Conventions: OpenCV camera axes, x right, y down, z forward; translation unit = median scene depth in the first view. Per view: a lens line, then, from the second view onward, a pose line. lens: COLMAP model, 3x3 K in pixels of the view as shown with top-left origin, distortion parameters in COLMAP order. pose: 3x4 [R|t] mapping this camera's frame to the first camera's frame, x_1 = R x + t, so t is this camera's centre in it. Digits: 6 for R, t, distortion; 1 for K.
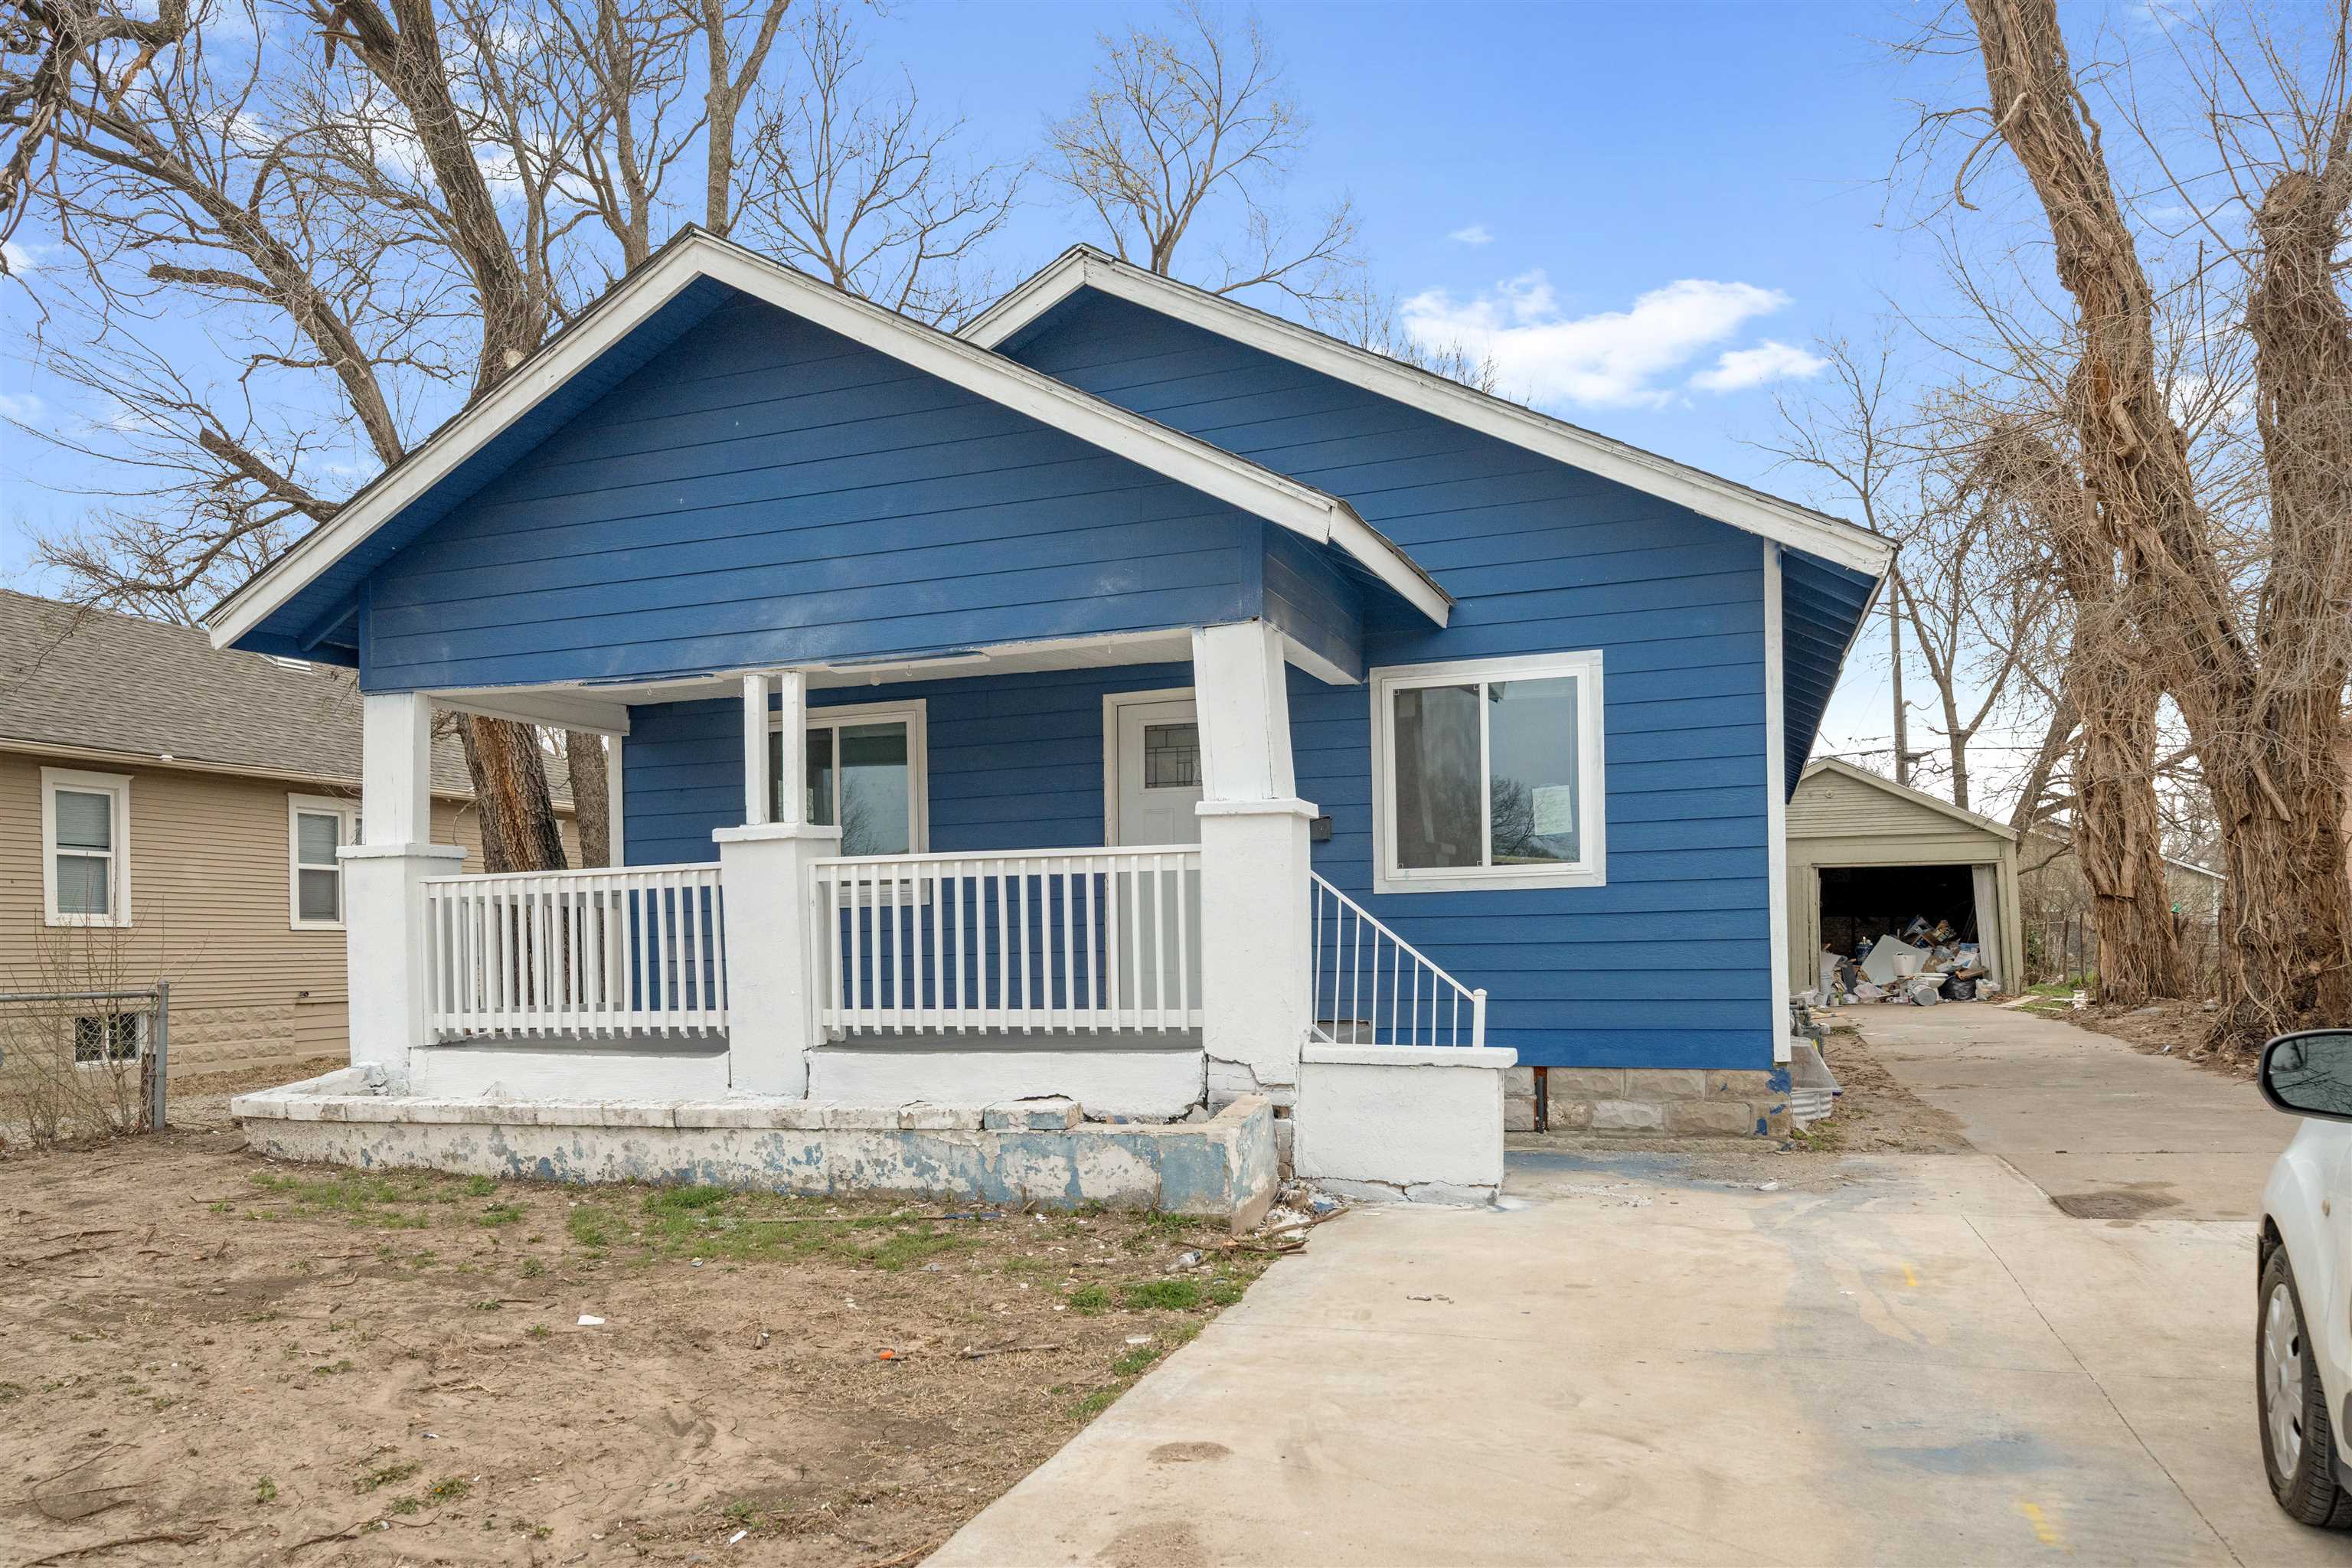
lens RADIAL K [[1654.1, 0, 1176.2], [0, 1654.1, 830.8], [0, 0, 1]] dist [-0.000355, 0.000002]
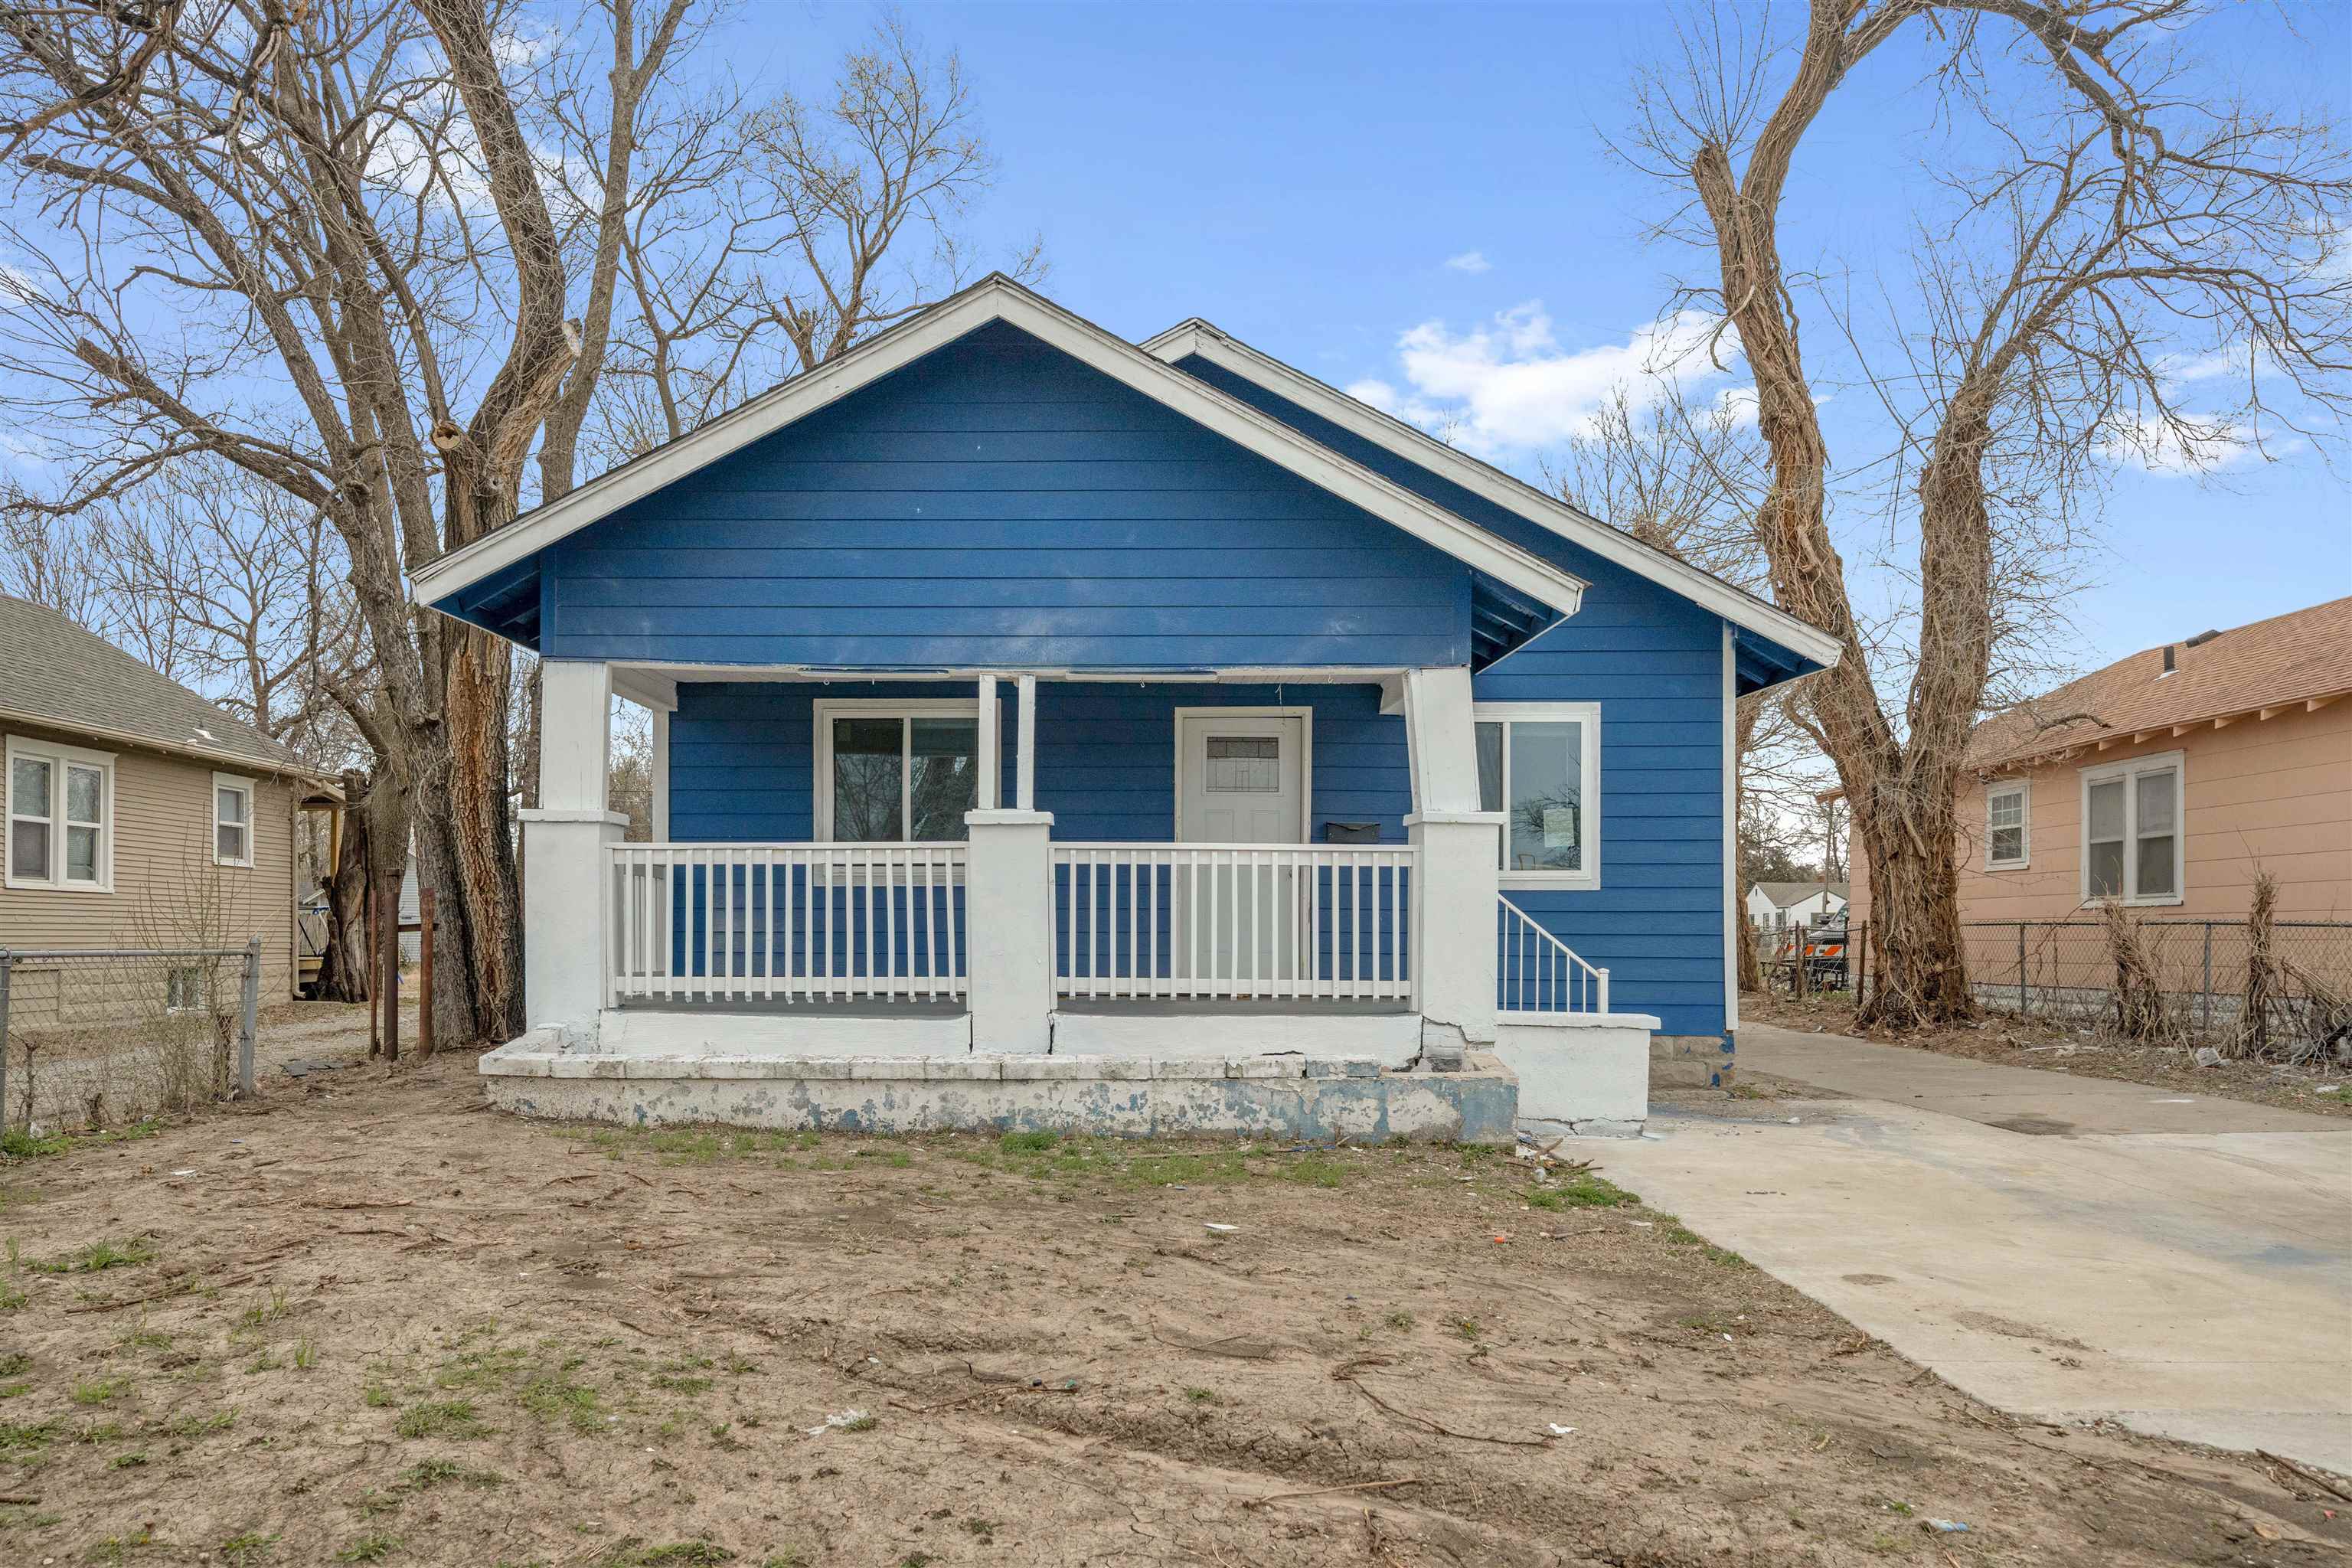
lens RADIAL K [[1612.6, 0, 1176.0], [0, 1612.6, 784.0], [0, 0, 1]] dist [-0.001792, 0.000793]
pose [[0.944855, 0.054357, 0.322945, -0.515874], [-0.045664, 0.998363, -0.034440, 0.011344], [-0.324289, 0.017794, 0.945791, -0.066918]]
